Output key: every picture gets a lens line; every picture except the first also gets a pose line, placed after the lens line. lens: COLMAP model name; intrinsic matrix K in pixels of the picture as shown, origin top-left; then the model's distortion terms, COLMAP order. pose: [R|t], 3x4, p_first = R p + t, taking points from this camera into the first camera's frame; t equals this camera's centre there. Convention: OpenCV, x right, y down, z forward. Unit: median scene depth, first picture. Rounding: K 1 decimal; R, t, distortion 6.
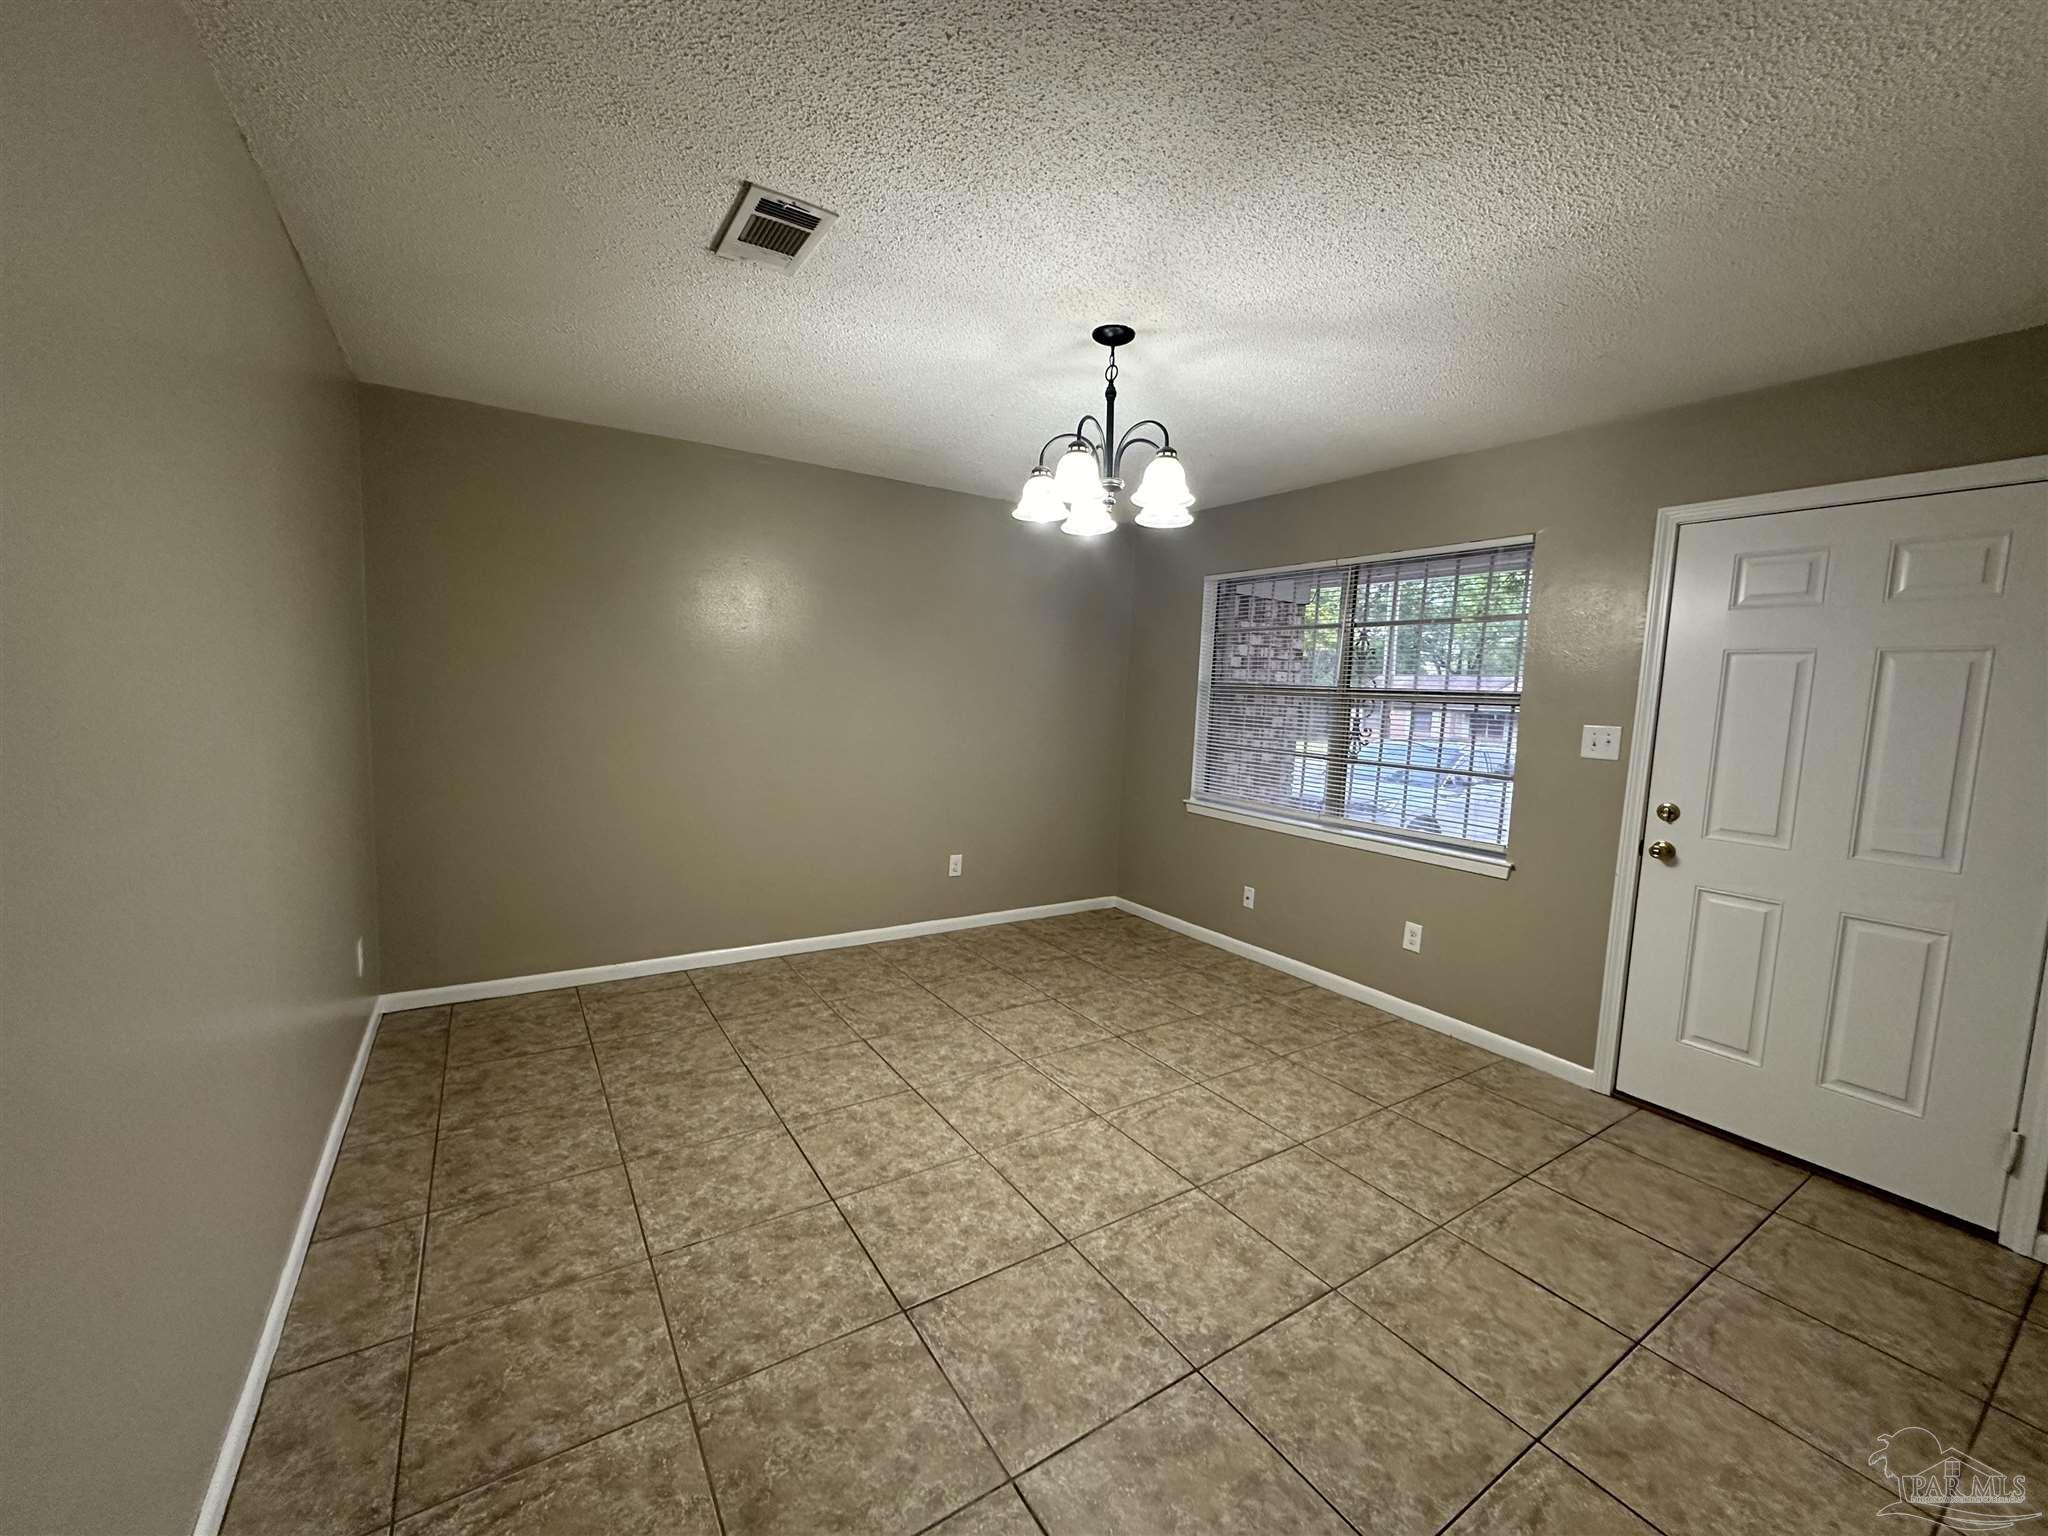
lens RADIAL K [[813.9, 0, 1028.9], [0, 813.9, 766.4], [0, 0, 1]] dist [-0.001927, 0.000382]
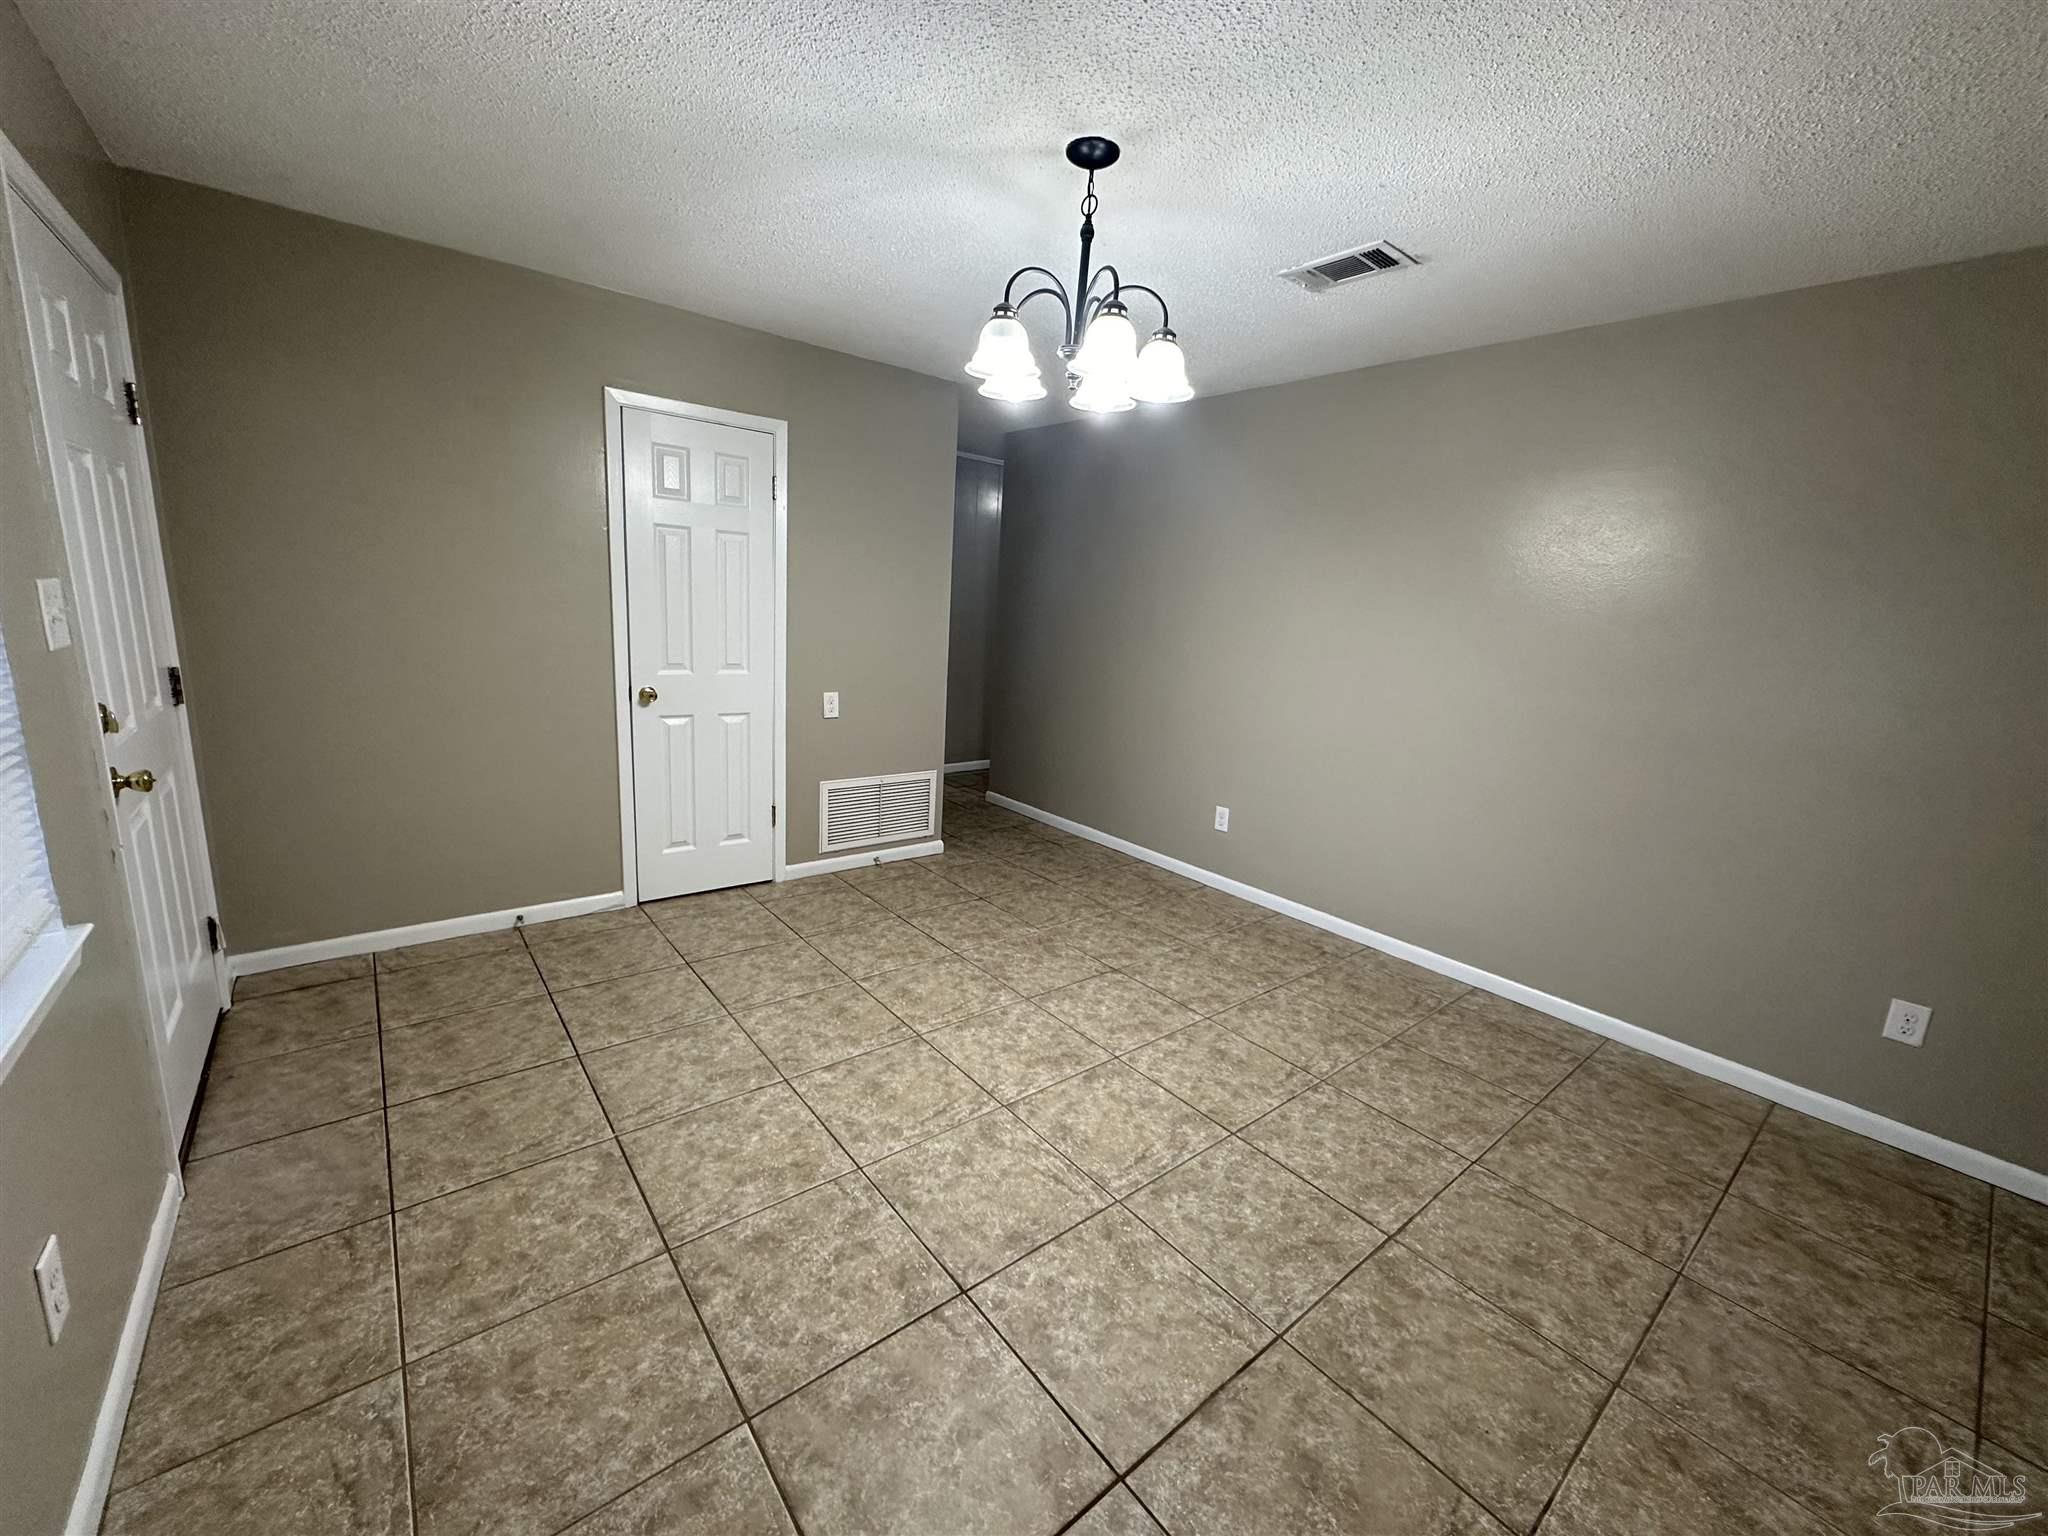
lens RADIAL K [[813.9, 0, 1028.9], [0, 813.9, 766.4], [0, 0, 1]] dist [-0.001927, 0.000382]
pose [[-0.989270, -0.077416, -0.123905, 0.210392], [-0.110741, 0.950510, 0.290289, -0.178428], [0.095300, 0.300896, -0.948883, 1.855302]]
